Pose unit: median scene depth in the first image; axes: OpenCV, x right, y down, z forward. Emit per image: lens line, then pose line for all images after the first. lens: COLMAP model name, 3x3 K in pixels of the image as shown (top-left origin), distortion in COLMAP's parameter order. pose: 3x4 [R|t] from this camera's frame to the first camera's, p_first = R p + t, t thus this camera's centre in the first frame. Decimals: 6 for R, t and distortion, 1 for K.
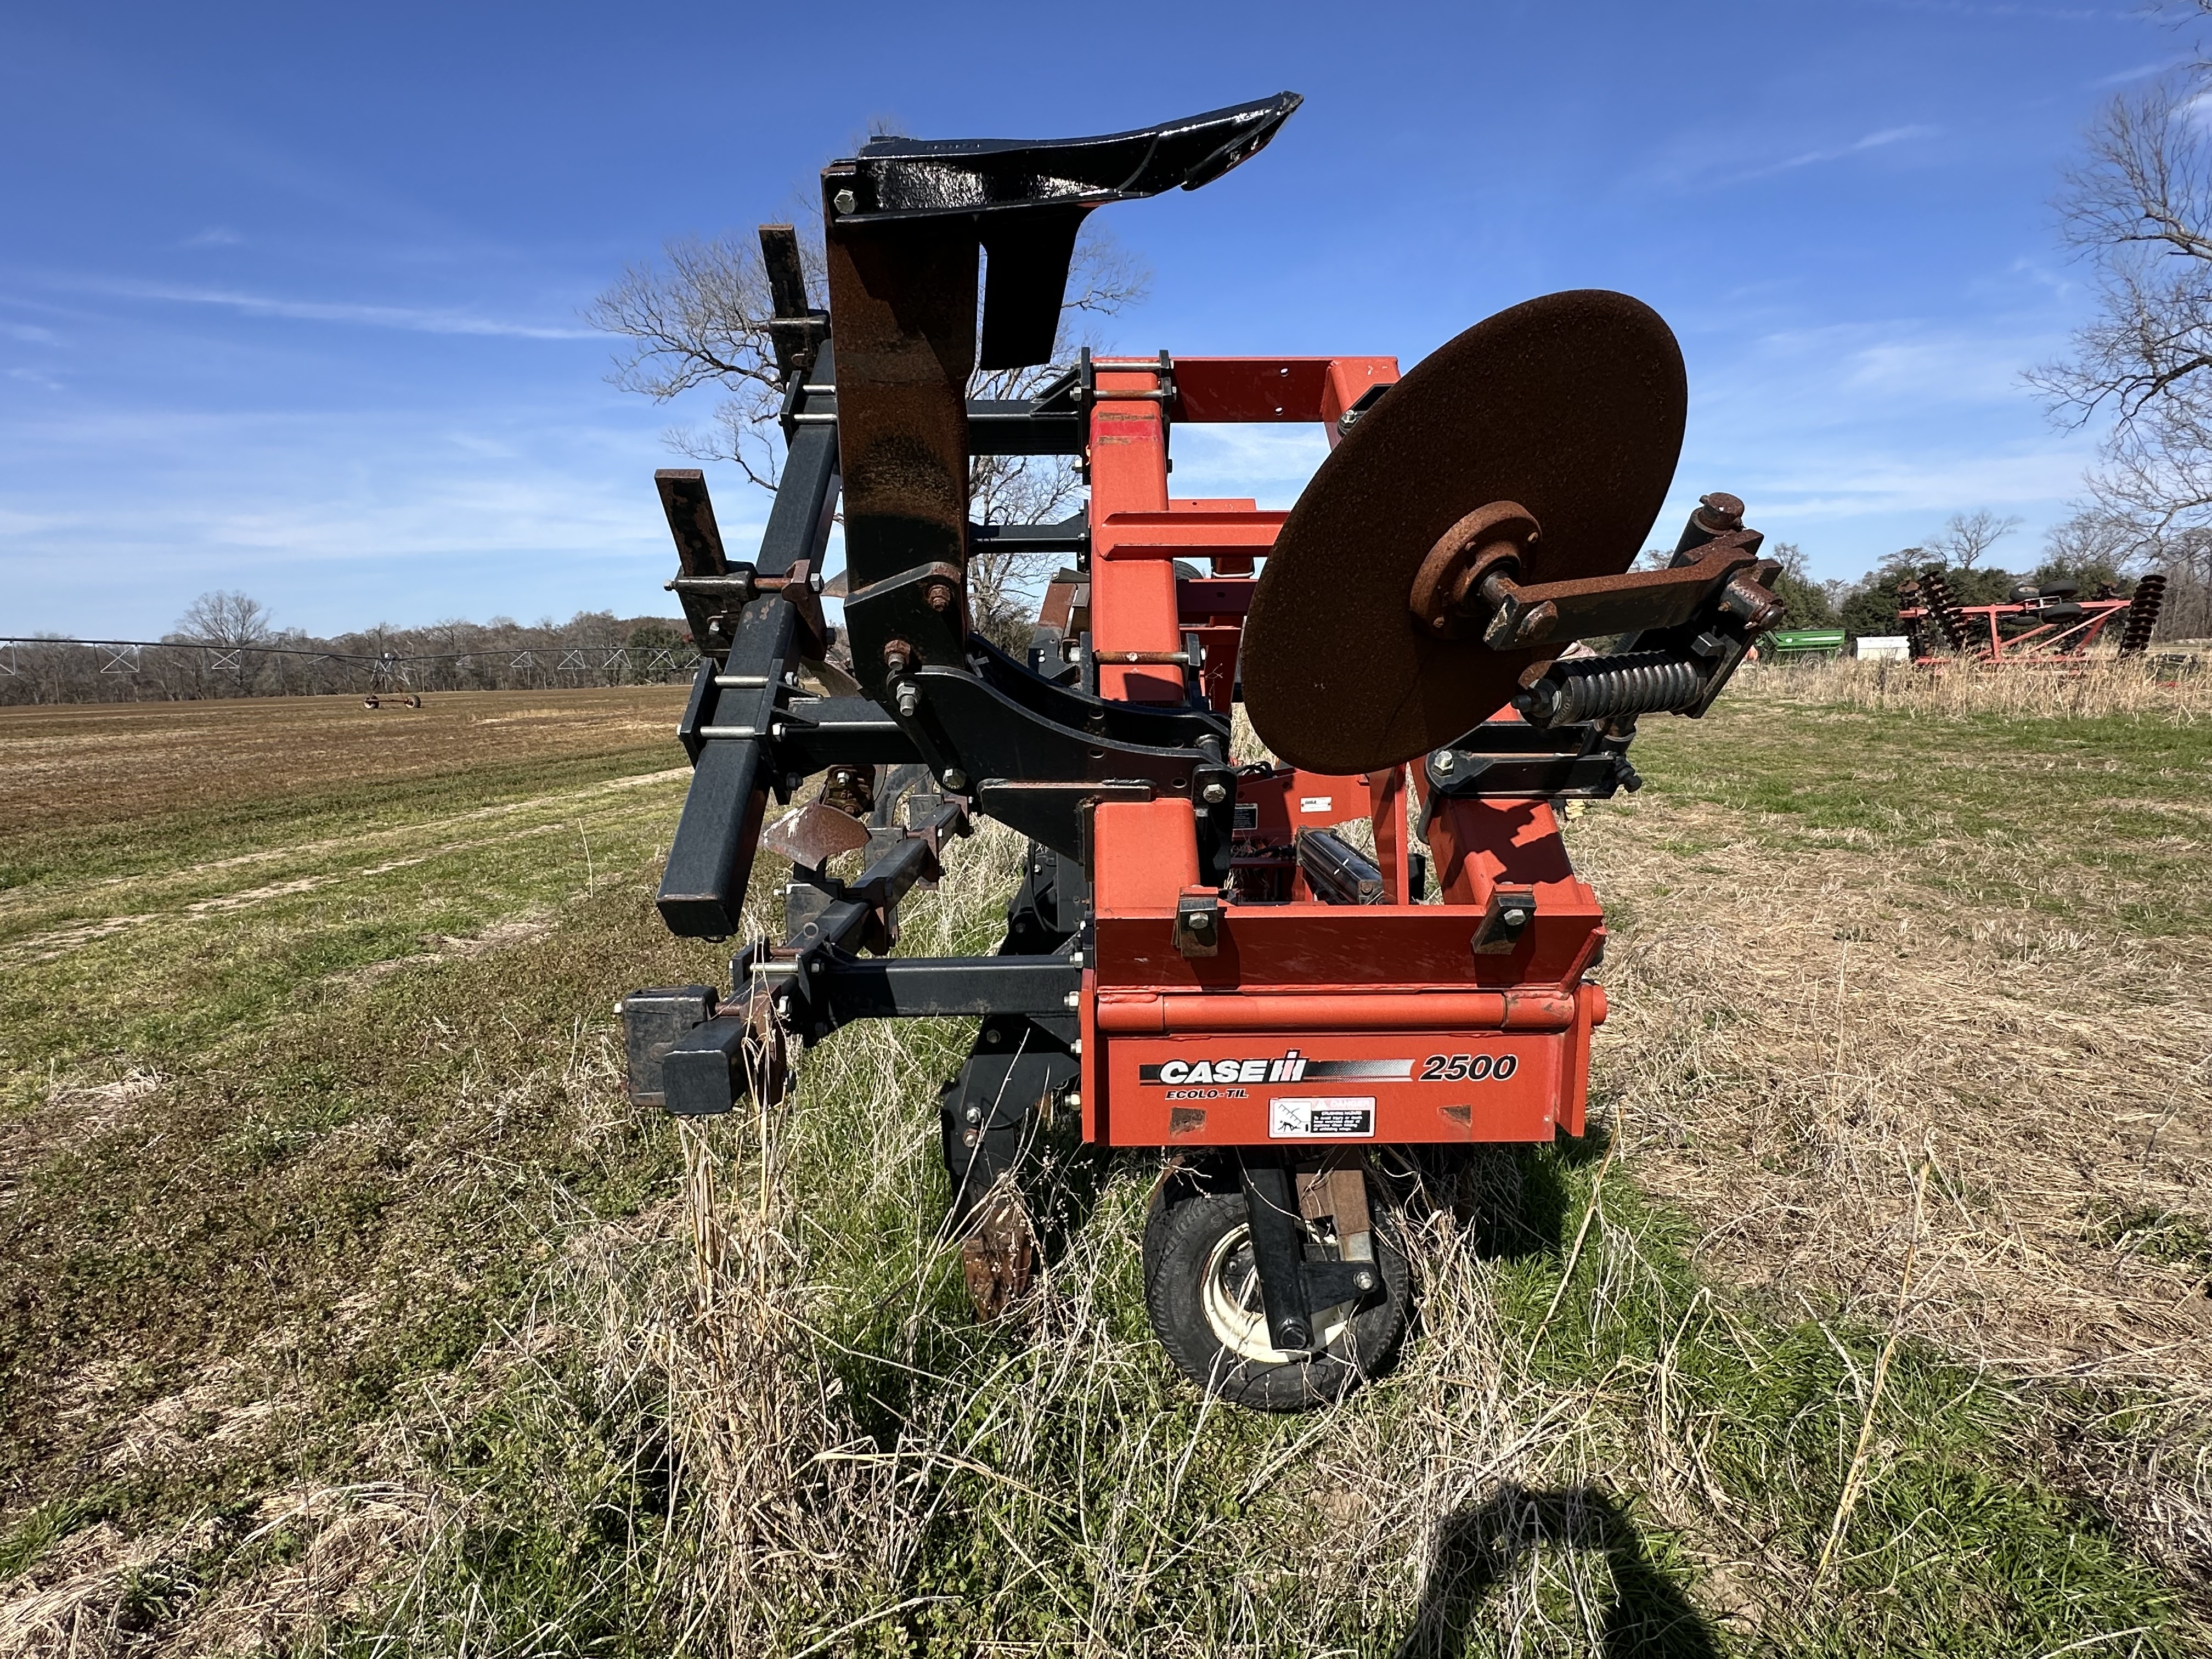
lens RADIAL K [[1126.1, 0, 1102.3], [0, 1126.1, 843.2], [0, 0, 1]] dist [-0.005655, 0.002006]
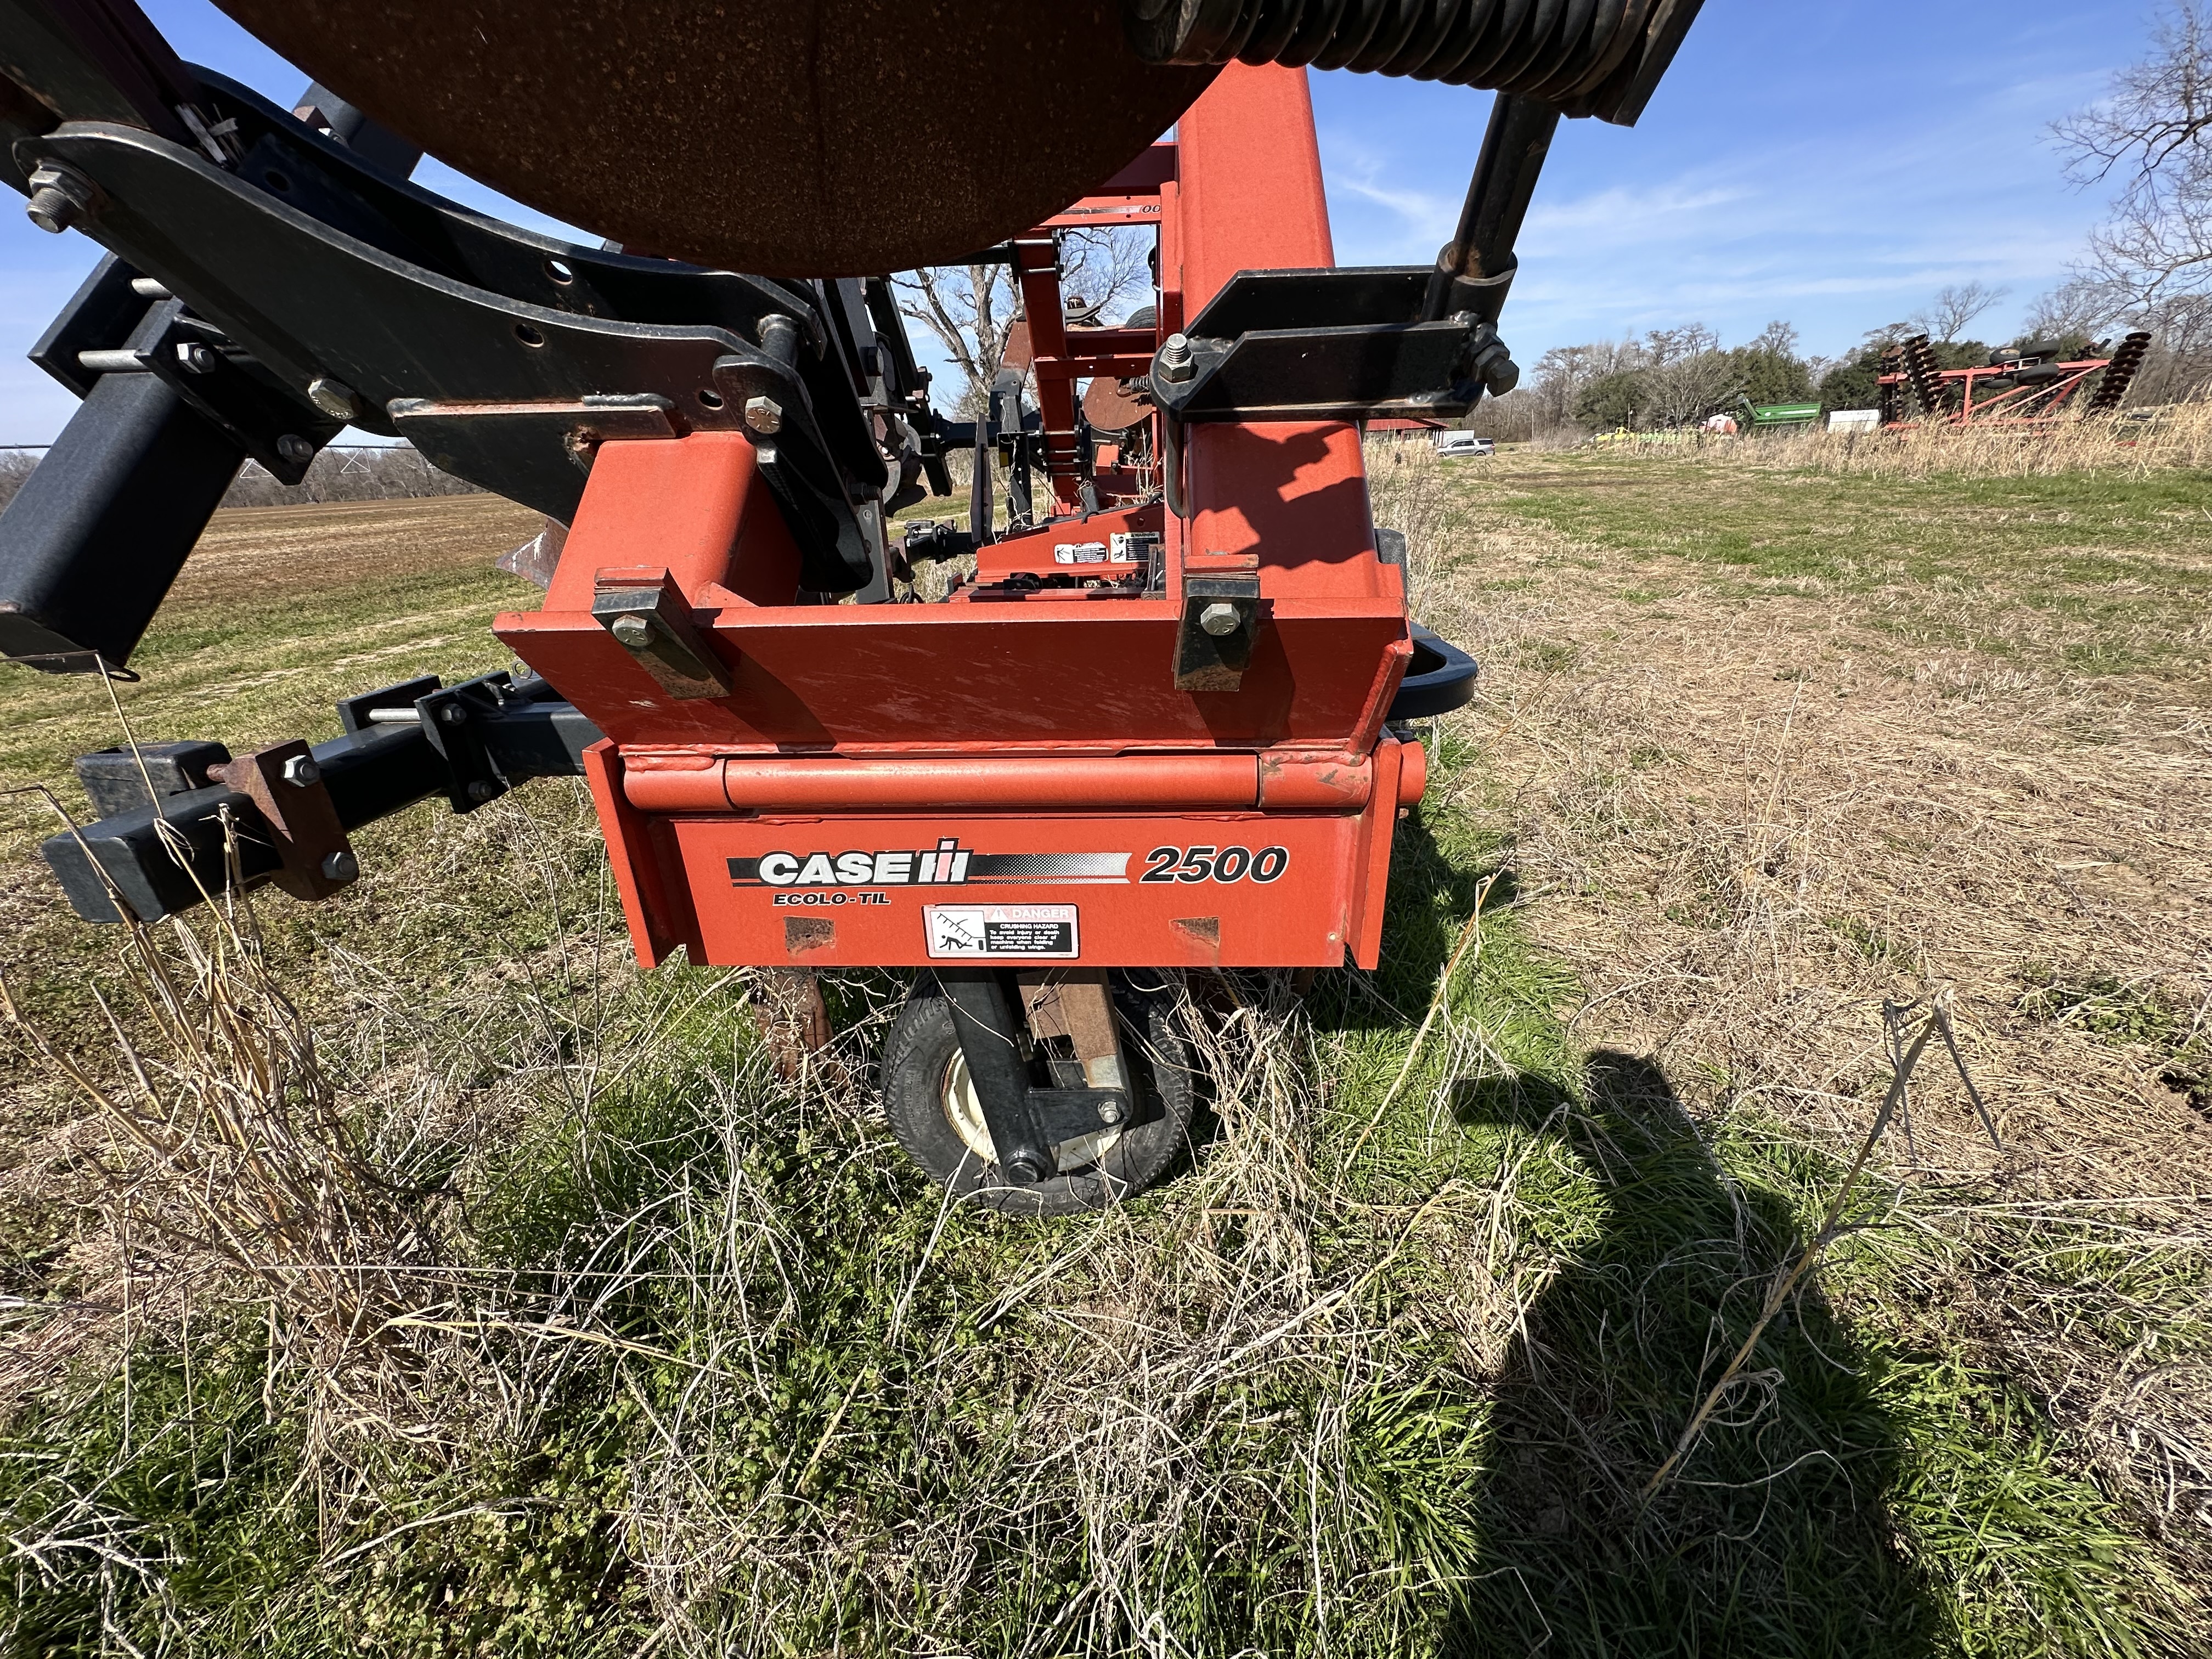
lens RADIAL K [[884.1, 0, 1105.3], [0, 884.1, 832.1], [0, 0, 1]] dist [-0.005109, 0.001179]
pose [[0.998269, 0.004380, -0.058652, 0.152664], [0.010218, 0.969143, 0.246288, 0.027248], [0.057921, -0.246461, 0.967420, 0.260066]]
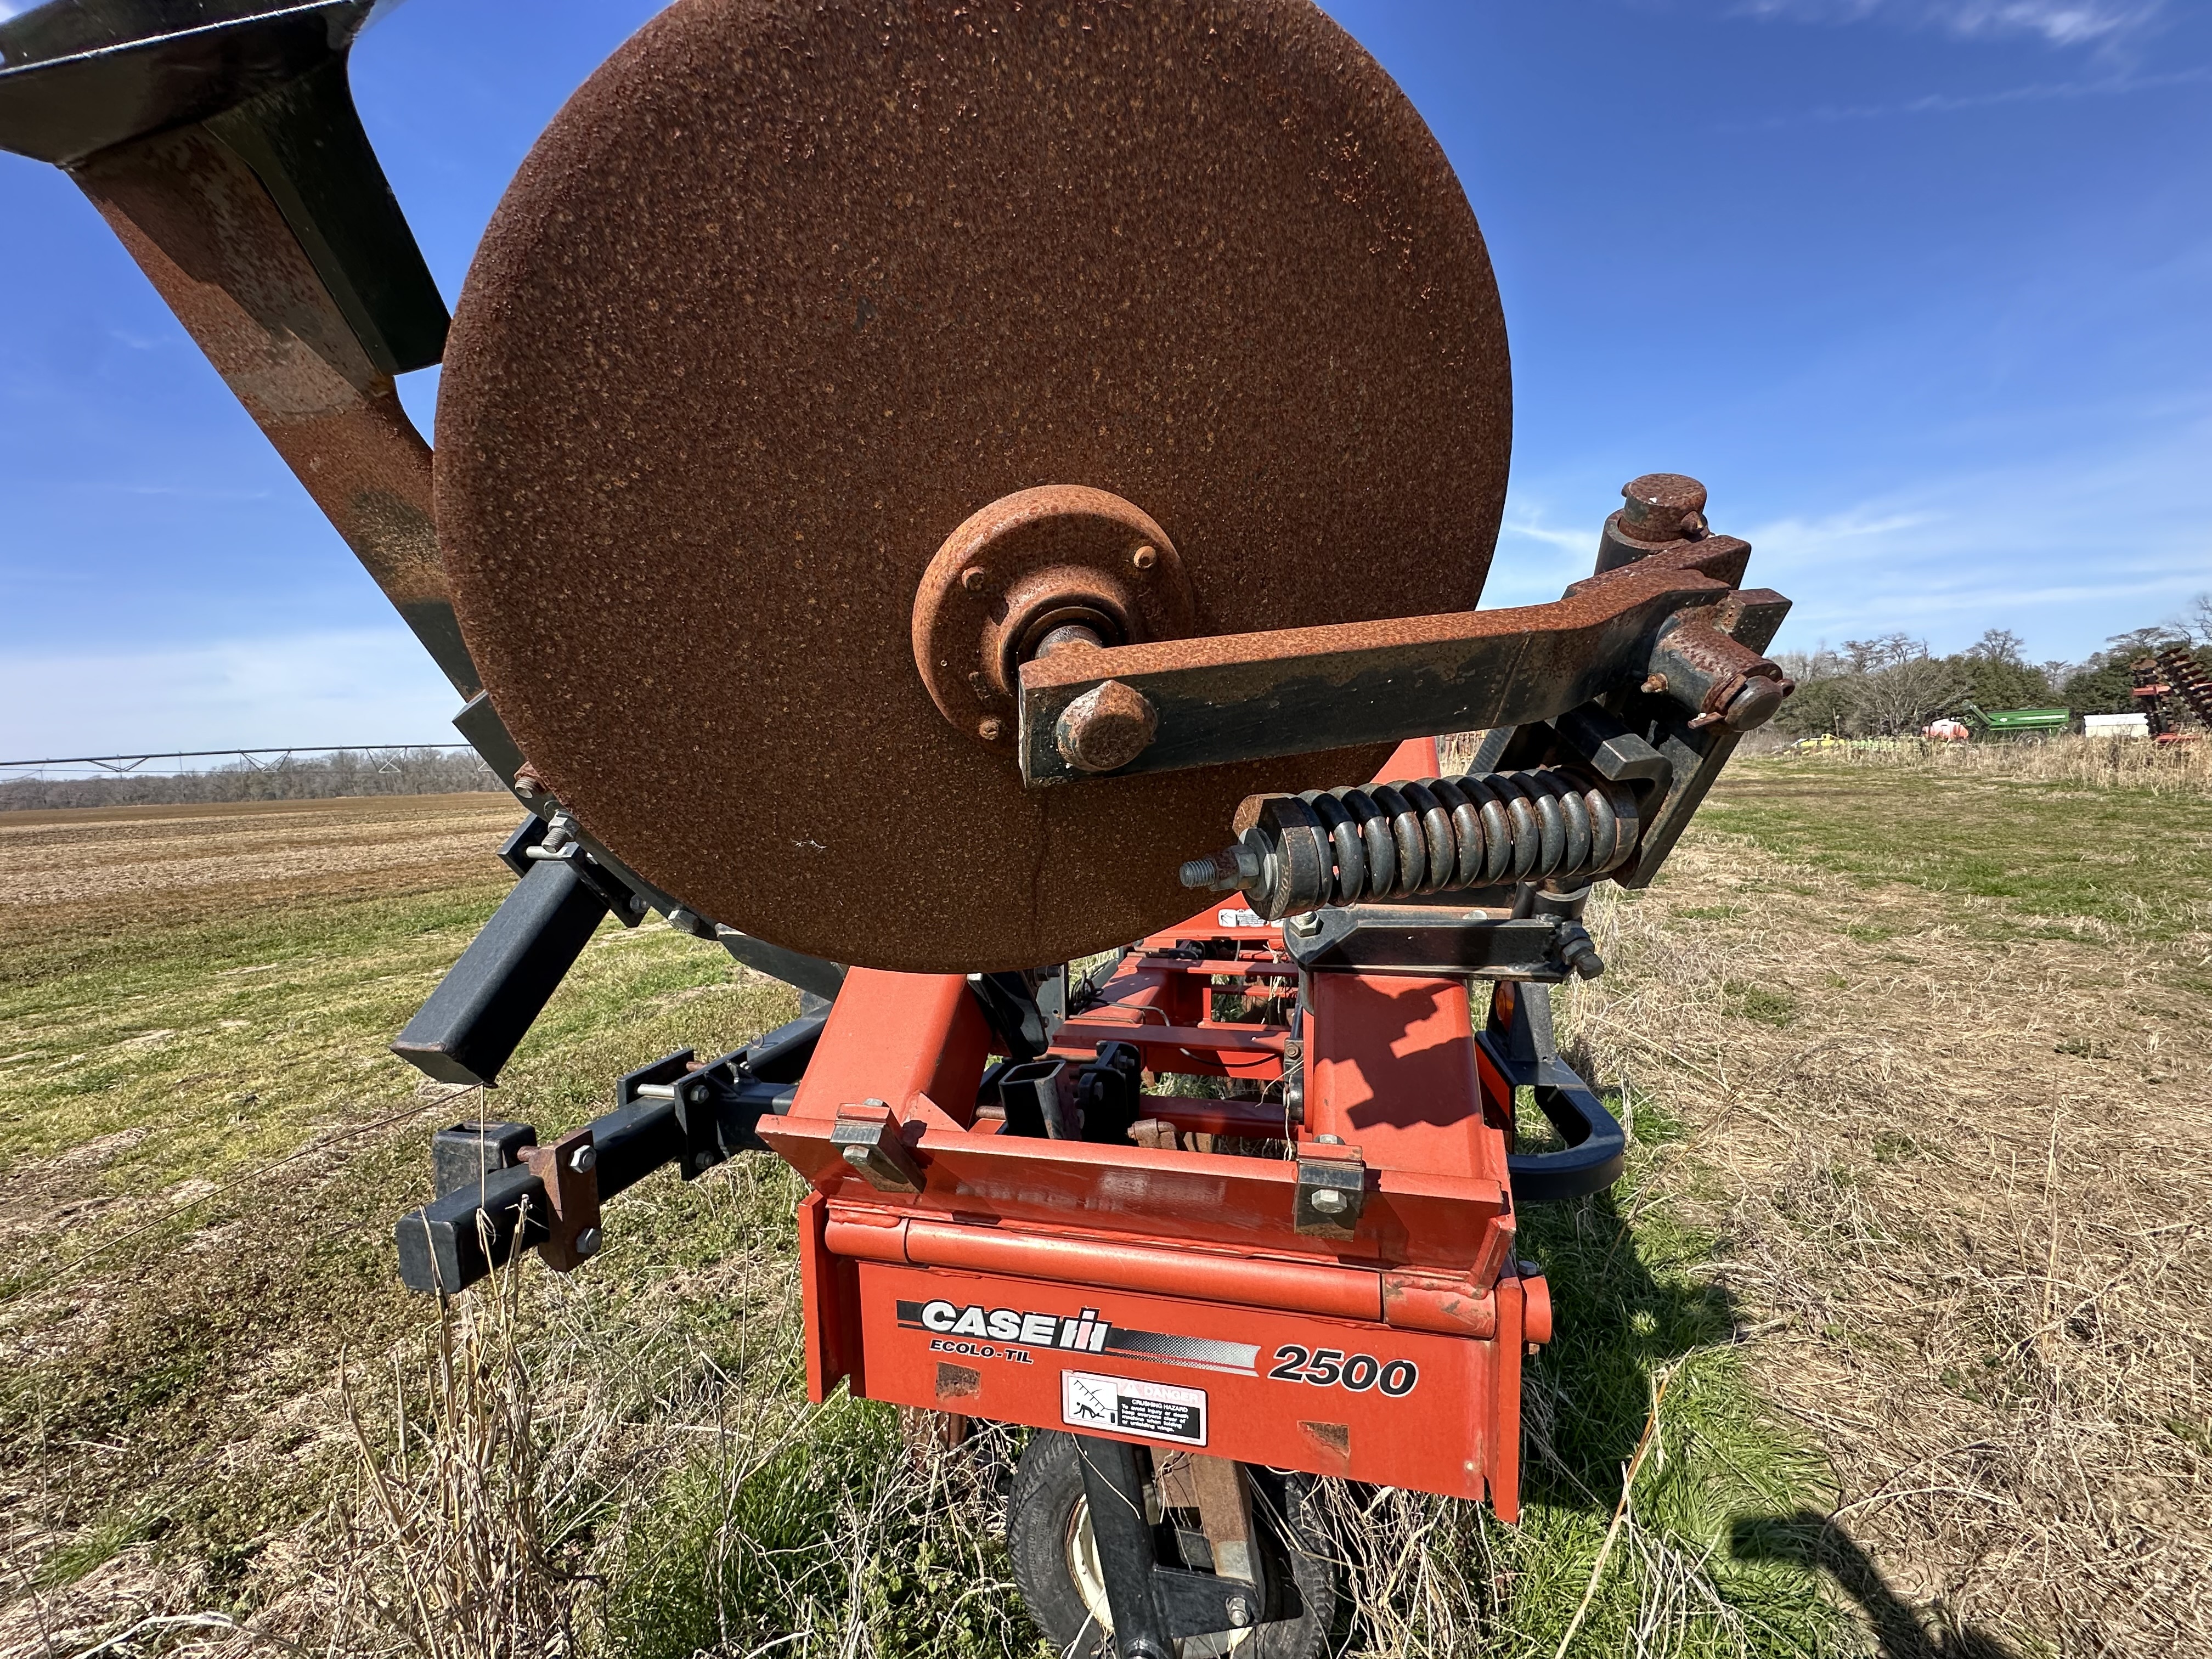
lens RADIAL K [[884.1, 0, 1105.6], [0, 884.1, 830.4], [0, 0, 1]] dist [-0.005109, 0.001179]
pose [[0.968594, 0.008218, -0.248510, 0.165659], [-0.025582, 0.997444, -0.066722, -0.044732], [0.247326, 0.070984, 0.966329, 0.223954]]
